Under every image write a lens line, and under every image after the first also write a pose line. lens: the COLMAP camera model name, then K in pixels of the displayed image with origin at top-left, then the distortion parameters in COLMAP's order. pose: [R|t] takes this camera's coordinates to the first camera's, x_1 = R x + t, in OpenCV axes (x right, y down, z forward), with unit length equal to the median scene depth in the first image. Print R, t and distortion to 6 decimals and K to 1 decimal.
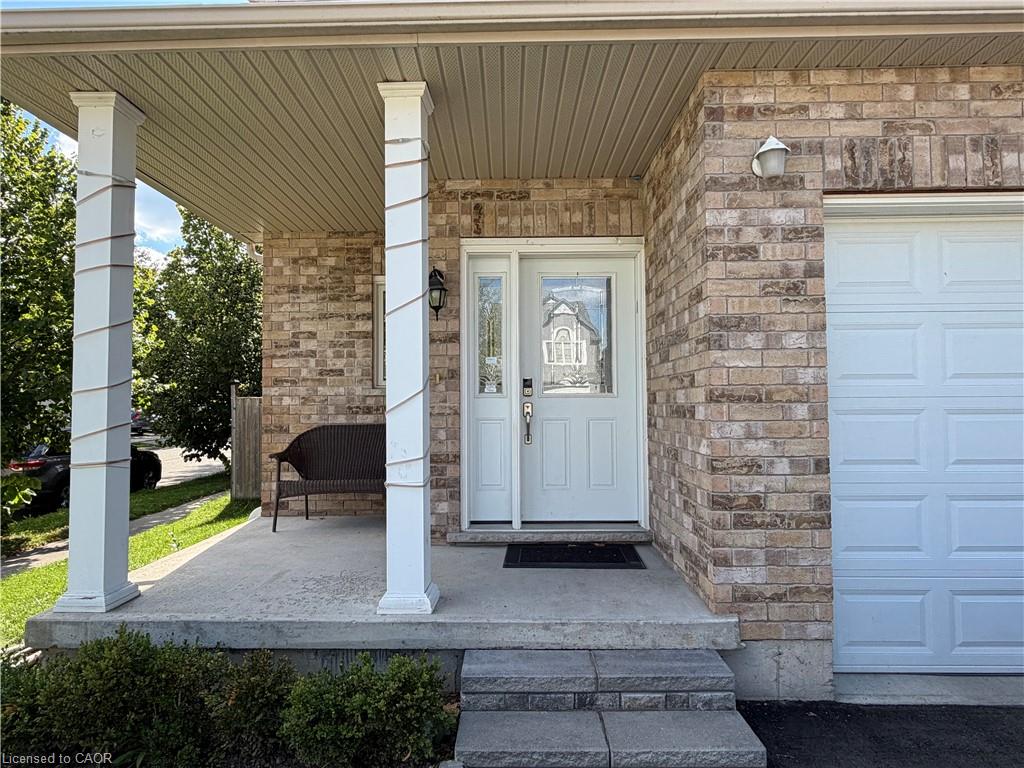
lens RADIAL K [[607.8, 0, 508.0], [0, 607.8, 385.2], [0, 0, 1]] dist [0.001454, 0.001481]
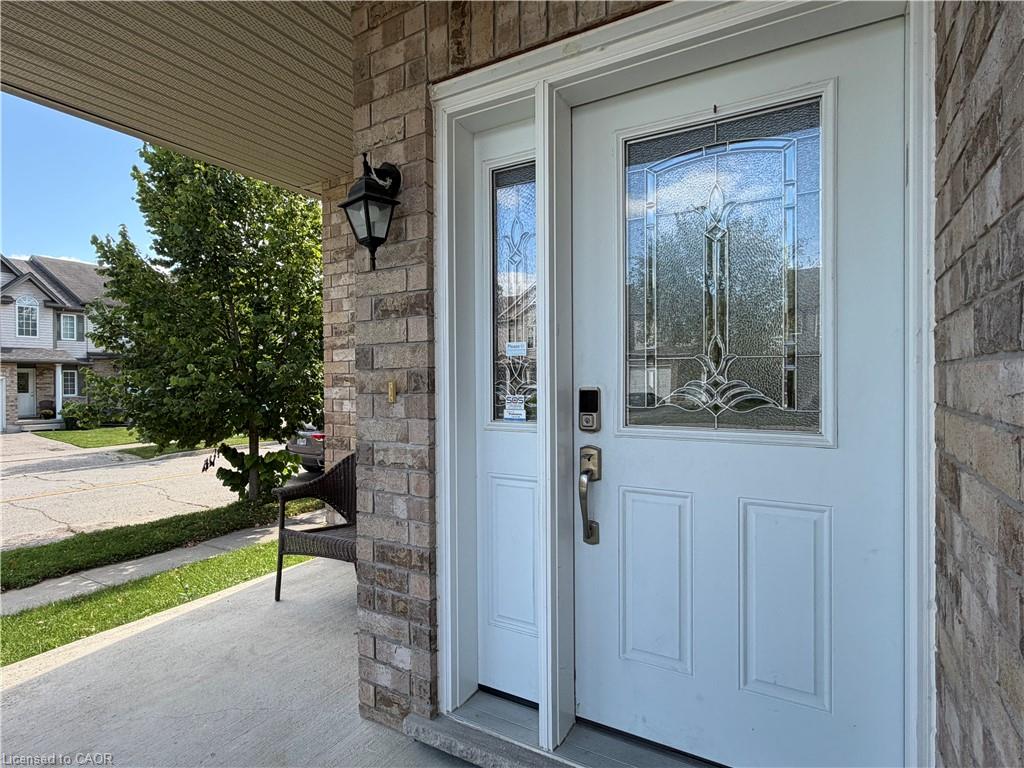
lens RADIAL K [[553.2, 0, 506.5], [0, 553.2, 384.1], [0, 0, 1]] dist [-0.003851, -0.000043]
pose [[0.862764, 0.005524, -0.505577, 0.183179], [0.018888, 0.998890, 0.043145, -0.033822], [0.505255, -0.046773, 0.861702, 0.663628]]
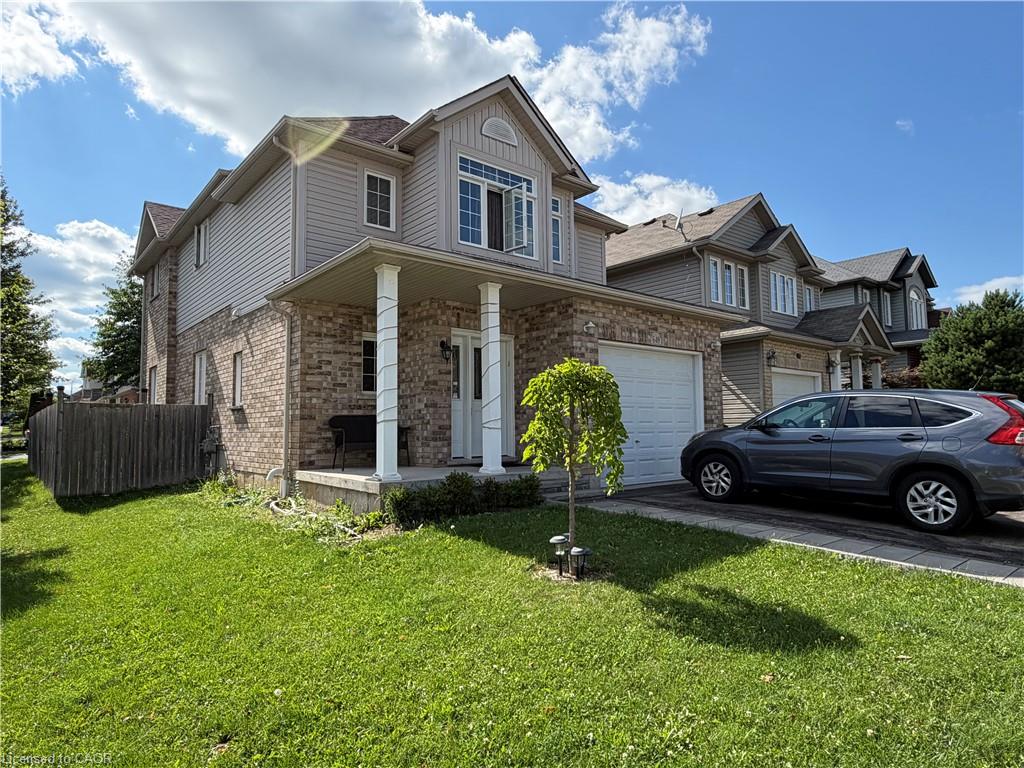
lens RADIAL K [[607.8, 0, 508.5], [0, 607.8, 384.3], [0, 0, 1]] dist [0.001454, 0.001481]
pose [[0.754493, 0.046437, 0.654663, -1.354203], [-0.018290, 0.998594, -0.049754, 0.069565], [-0.656053, 0.025565, 0.754282, -0.788631]]
